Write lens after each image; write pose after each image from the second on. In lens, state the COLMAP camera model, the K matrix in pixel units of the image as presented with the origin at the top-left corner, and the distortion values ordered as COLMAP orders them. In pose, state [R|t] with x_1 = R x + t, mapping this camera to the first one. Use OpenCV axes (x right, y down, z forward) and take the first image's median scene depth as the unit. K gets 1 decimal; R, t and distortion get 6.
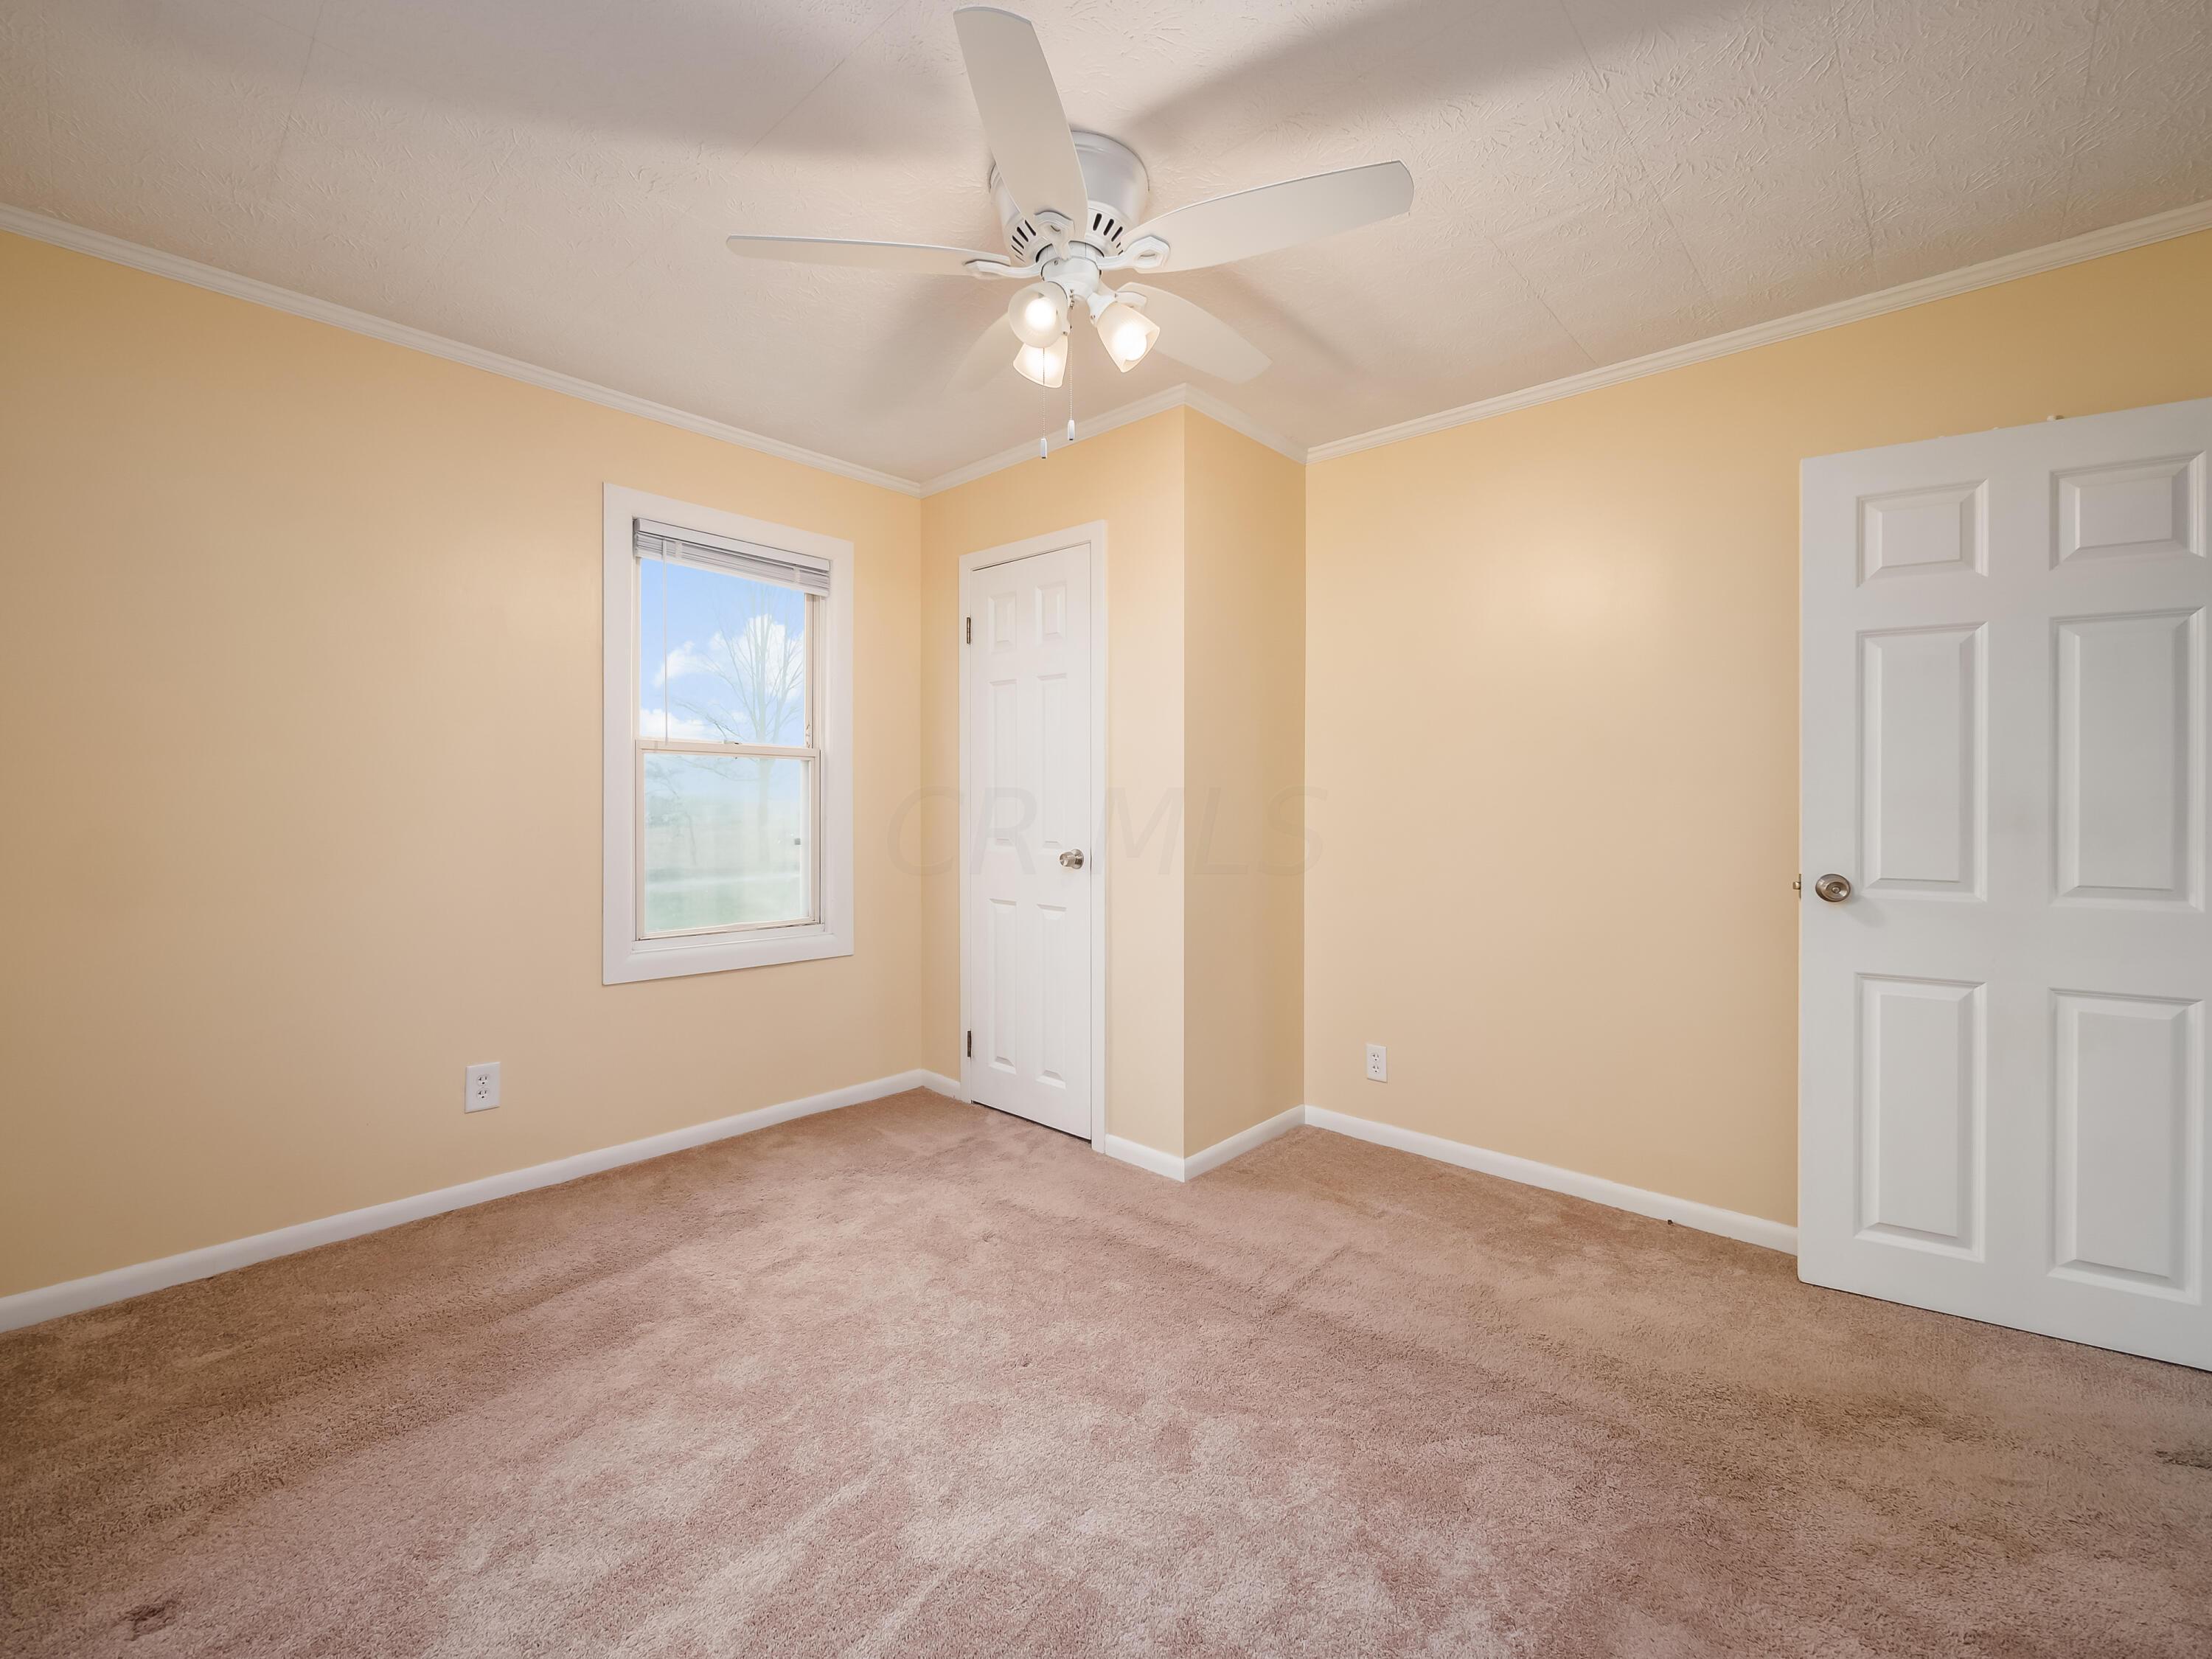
lens RADIAL K [[951.5, 0, 1087.7], [0, 951.5, 803.1], [0, 0, 1]] dist [-0.001518, -0.000273]
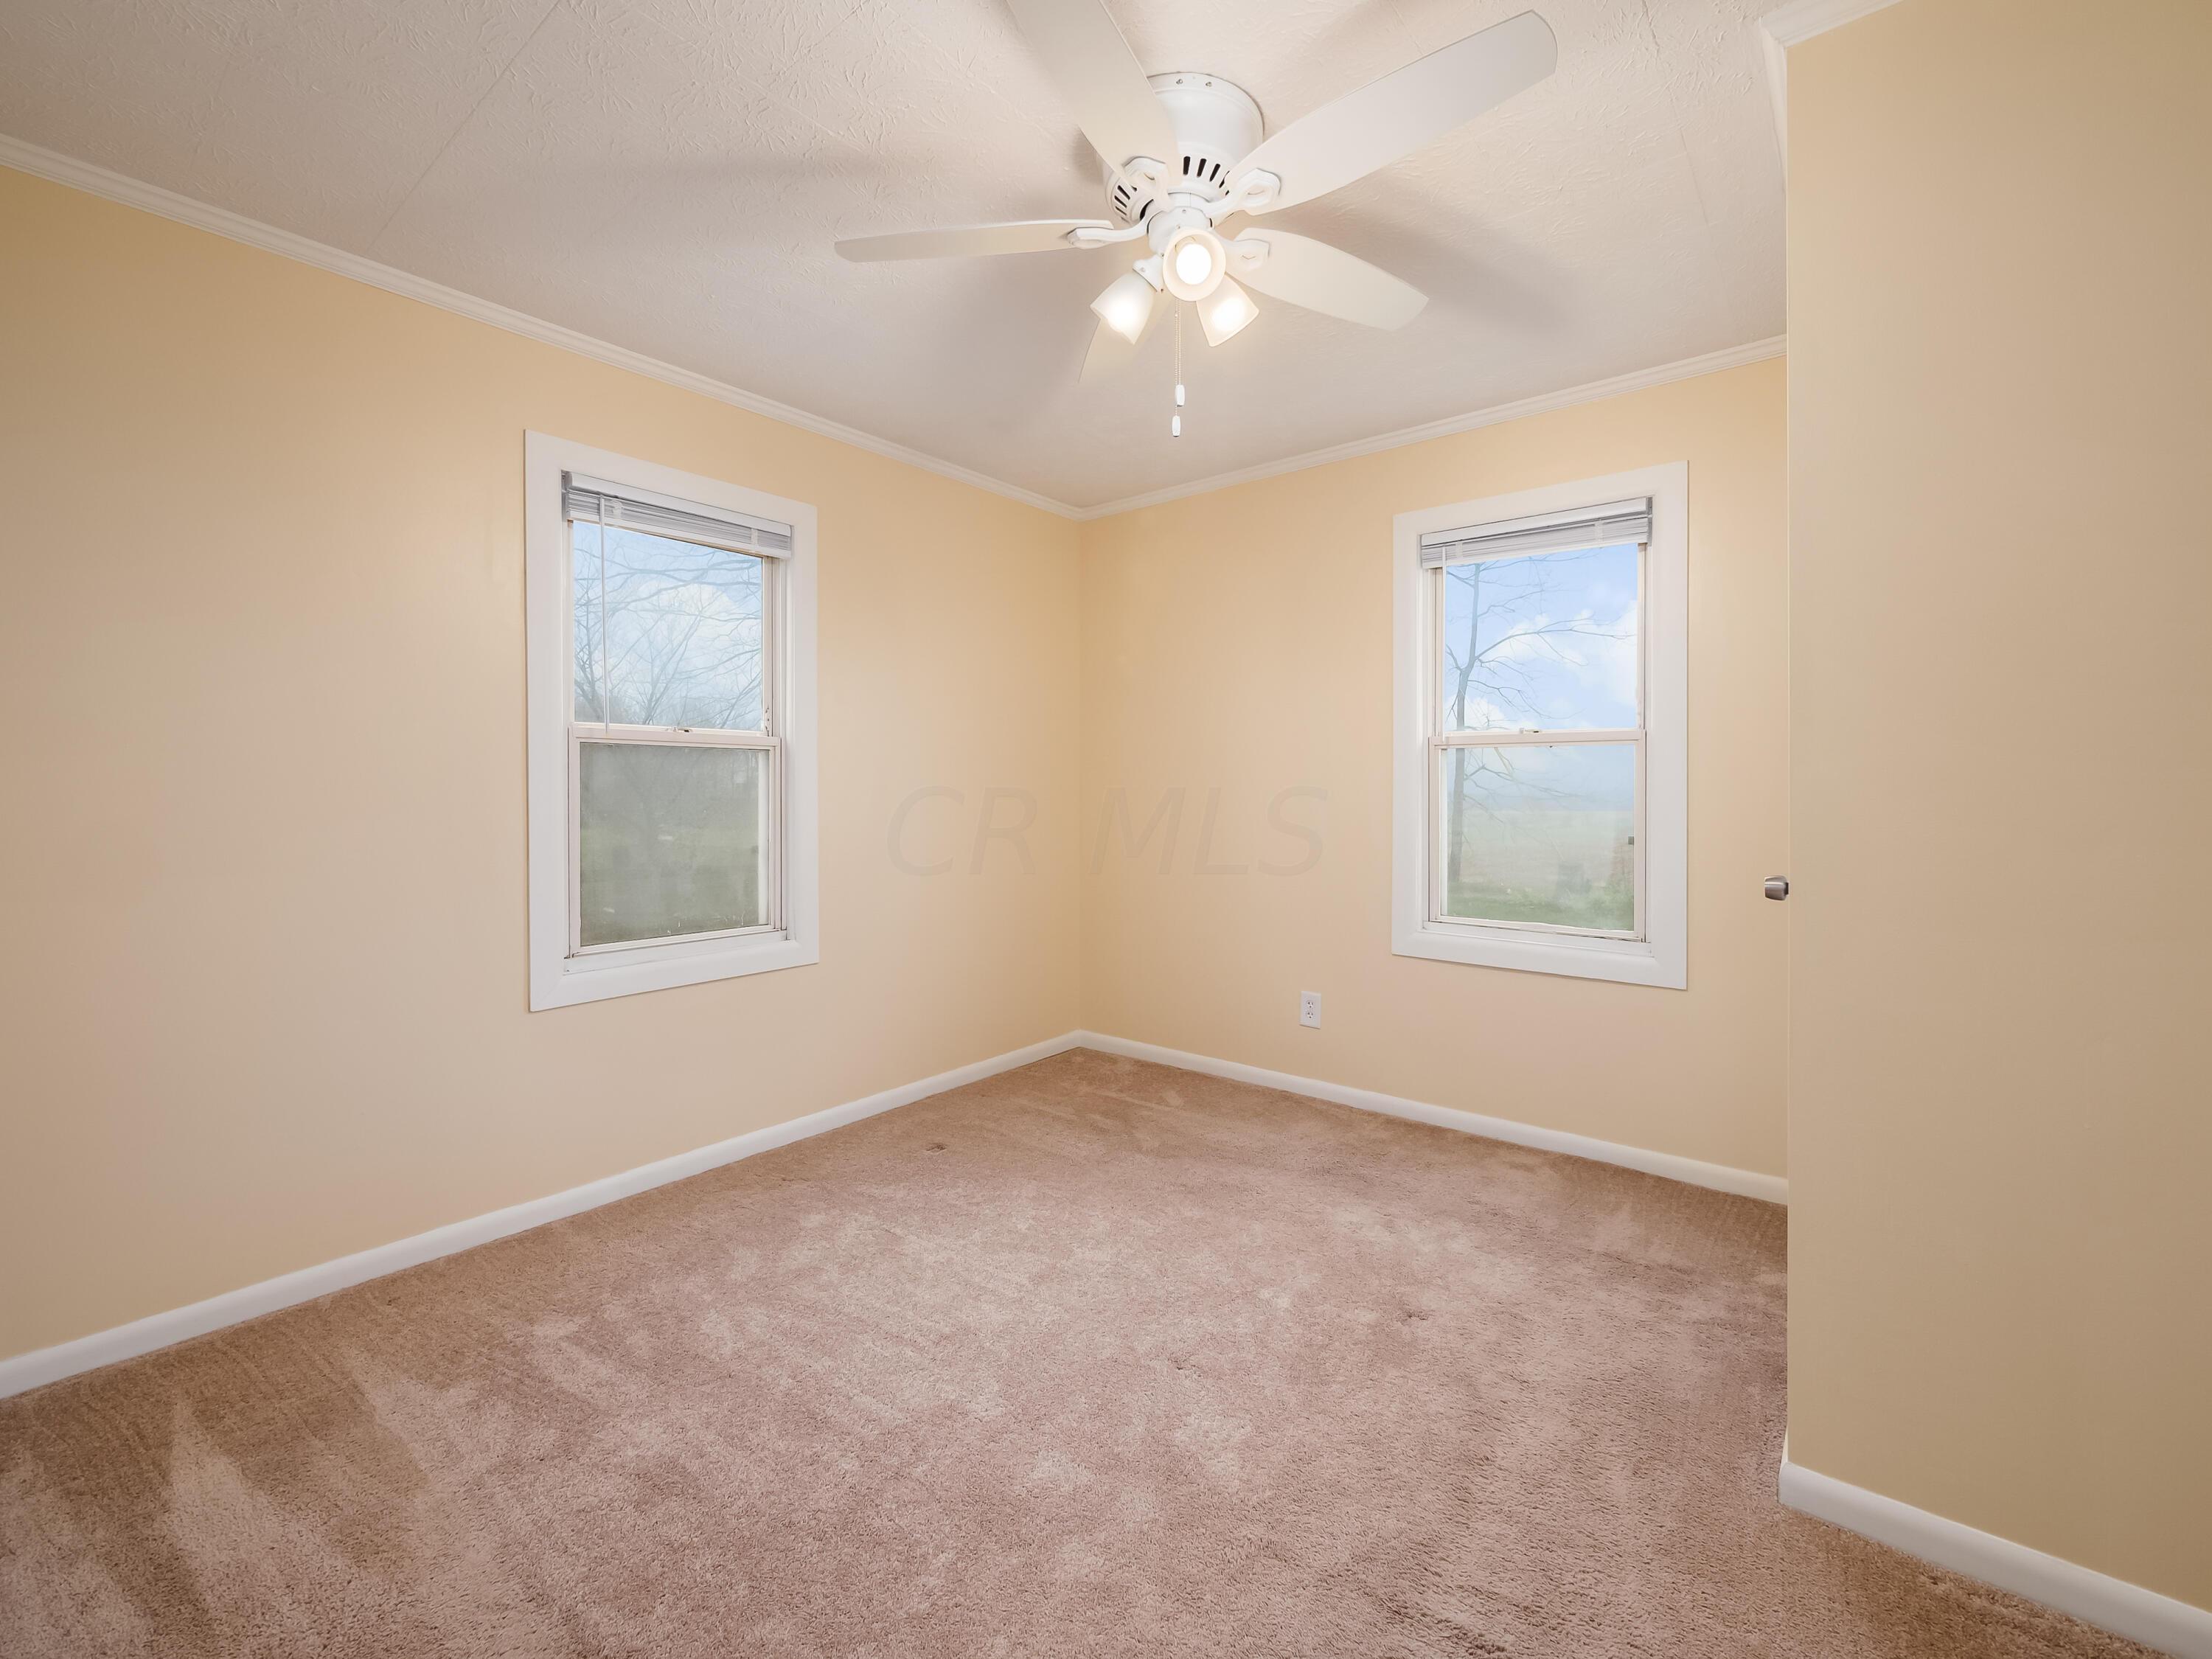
lens RADIAL K [[914.5, 0, 1107.6], [0, 914.5, 815.2], [0, 0, 1]] dist [0.001097, 0.000178]
pose [[0.060191, 0.007757, -0.998157, 0.565598], [-0.004825, 0.999960, 0.007480, 0.017049], [0.998175, 0.004366, 0.060226, 0.584053]]
